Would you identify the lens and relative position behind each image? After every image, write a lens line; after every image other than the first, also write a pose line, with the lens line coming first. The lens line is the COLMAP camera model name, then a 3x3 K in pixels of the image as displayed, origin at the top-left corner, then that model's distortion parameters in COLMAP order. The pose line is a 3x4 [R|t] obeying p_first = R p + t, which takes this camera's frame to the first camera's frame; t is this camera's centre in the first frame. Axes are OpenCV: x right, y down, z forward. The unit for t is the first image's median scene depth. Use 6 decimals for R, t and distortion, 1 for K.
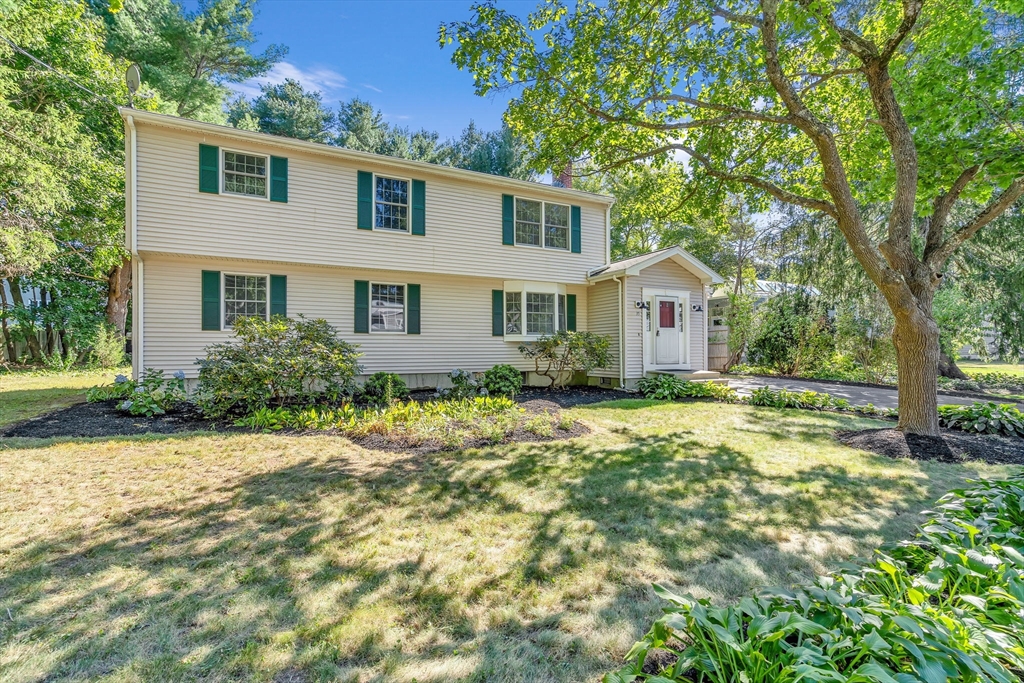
lens RADIAL K [[464.9, 0, 512.0], [0, 464.9, 341.5], [0, 0, 1]] dist [0.019547, 0.007959]
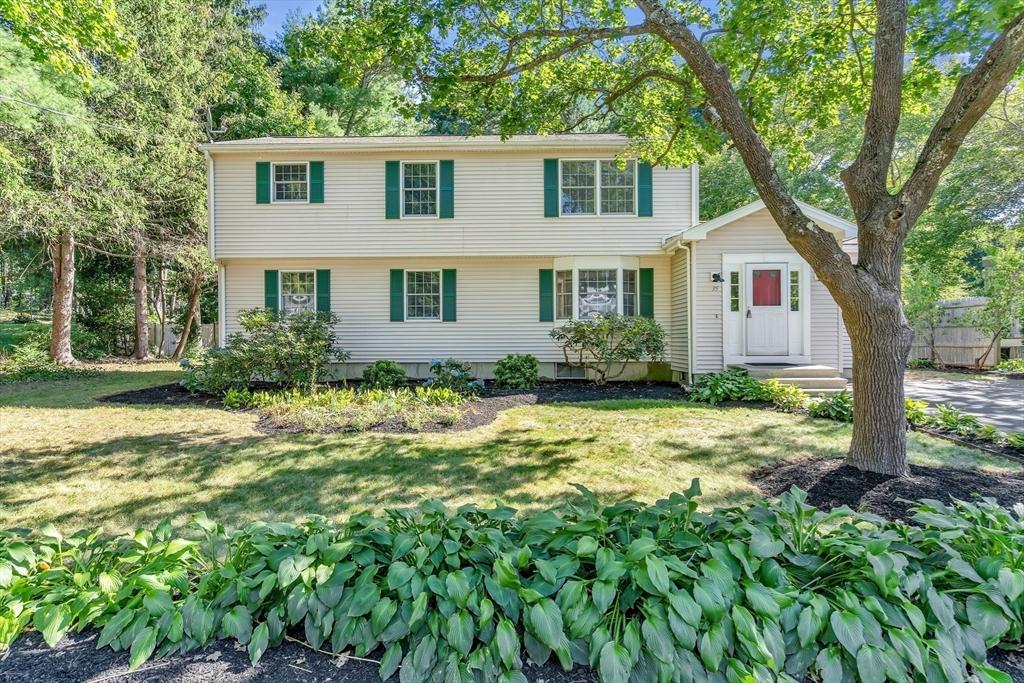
lens RADIAL K [[475.2, 0, 513.0], [0, 475.2, 350.6], [0, 0, 1]] dist [-0.014012, 0.014190]
pose [[0.891818, 0.009413, -0.452296, 0.332940], [0.012076, 0.998932, 0.044600, 0.002576], [0.452233, -0.045237, 0.890752, 0.162552]]
